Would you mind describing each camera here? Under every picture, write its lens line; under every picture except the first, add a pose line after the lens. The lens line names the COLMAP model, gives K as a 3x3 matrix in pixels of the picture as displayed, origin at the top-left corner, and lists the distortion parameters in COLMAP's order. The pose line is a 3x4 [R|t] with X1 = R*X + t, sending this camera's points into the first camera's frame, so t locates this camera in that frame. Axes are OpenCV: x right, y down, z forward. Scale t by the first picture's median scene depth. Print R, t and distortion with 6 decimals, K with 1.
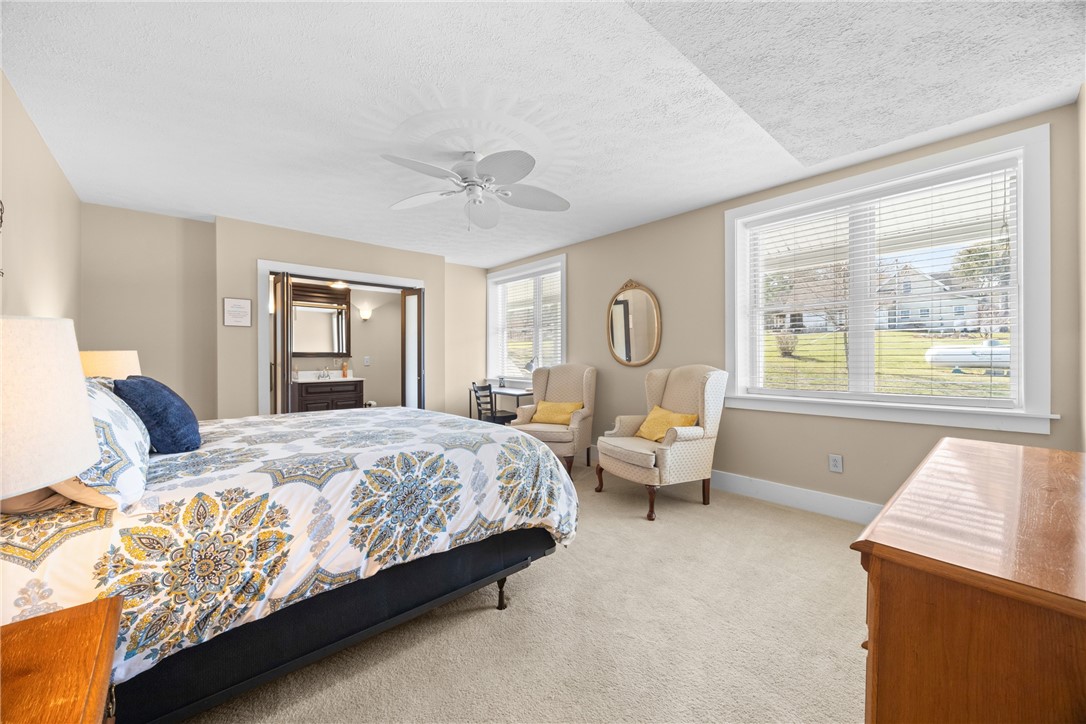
lens RADIAL K [[413.4, 0, 543.3], [0, 413.4, 353.3], [0, 0, 1]] dist [0.001423, 0.000095]
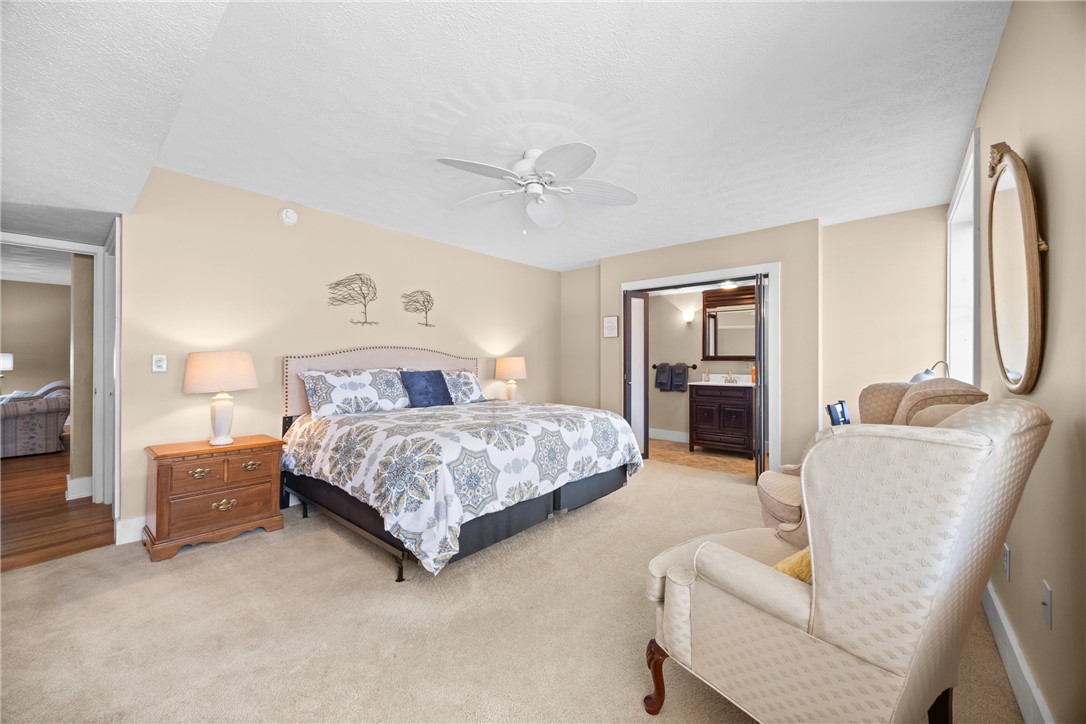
lens RADIAL K [[413.4, 0, 543.3], [0, 413.4, 353.3], [0, 0, 1]] dist [0.001423, 0.000095]
pose [[0.131387, -0.009300, -0.991288, 0.697151], [0.005315, 0.999948, -0.008676, -0.004431], [0.991317, -0.004128, 0.131430, 0.788560]]
